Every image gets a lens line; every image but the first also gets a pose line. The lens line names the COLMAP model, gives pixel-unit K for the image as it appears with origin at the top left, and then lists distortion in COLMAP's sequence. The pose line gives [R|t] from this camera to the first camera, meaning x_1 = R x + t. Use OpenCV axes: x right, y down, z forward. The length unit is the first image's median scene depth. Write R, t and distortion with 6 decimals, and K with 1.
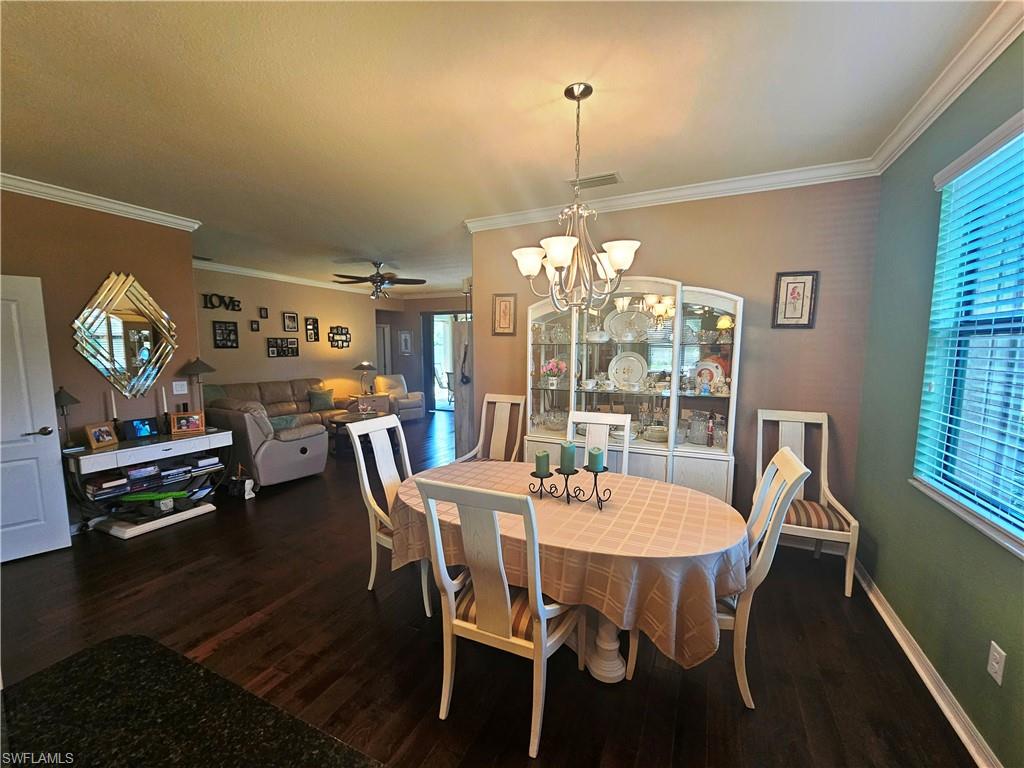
lens RADIAL K [[422.7, 0, 506.1], [0, 422.7, 389.3], [0, 0, 1]] dist [0.000088, -0.000339]
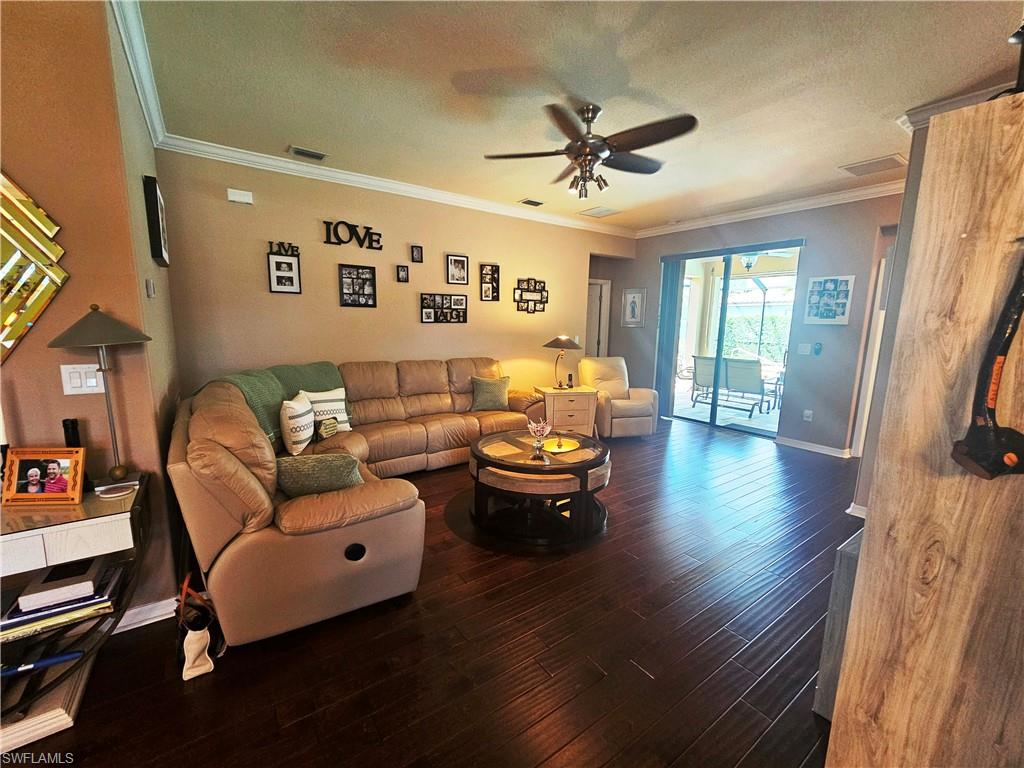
lens RADIAL K [[422.7, 0, 506.1], [0, 422.7, 389.3], [0, 0, 1]] dist [0.000088, -0.000339]
pose [[0.870943, 0.092258, -0.482646, -0.130957], [-0.064633, 0.995191, 0.073598, -0.032807], [0.487115, -0.032905, 0.872718, 0.534061]]
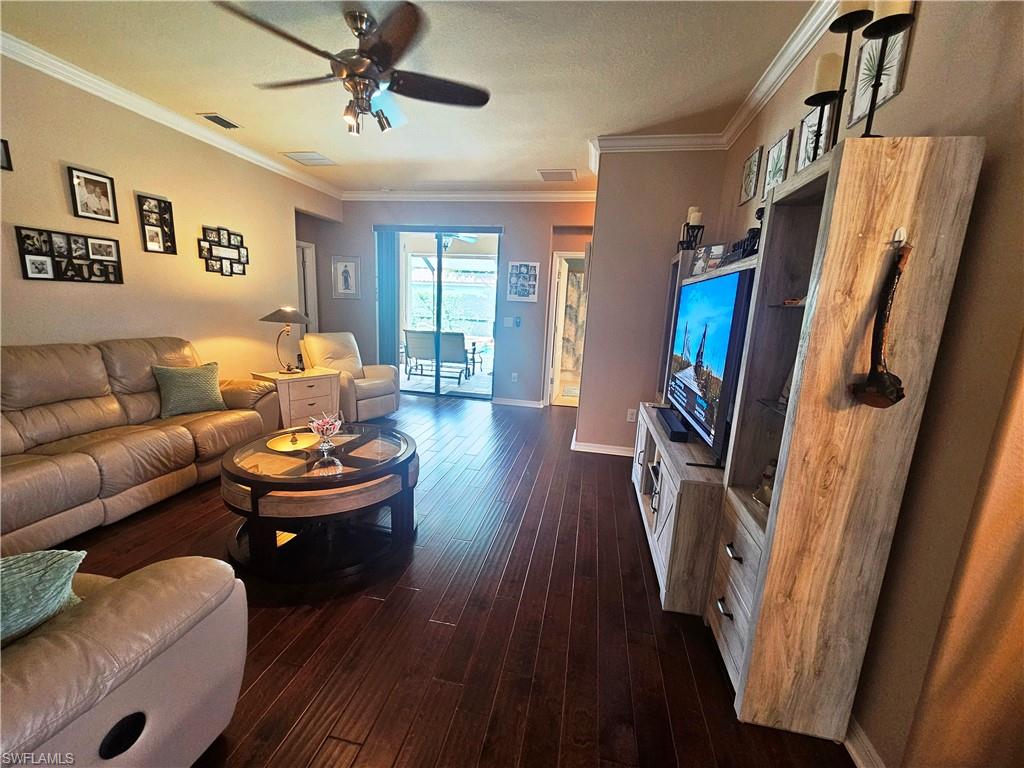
lens RADIAL K [[422.7, 0, 506.1], [0, 422.7, 389.3], [0, 0, 1]] dist [0.000088, -0.000339]
pose [[0.969899, 0.001078, 0.243504, -0.260270], [-0.025367, 0.994997, 0.096635, -0.028082], [-0.242182, -0.099904, 0.965074, 0.573646]]
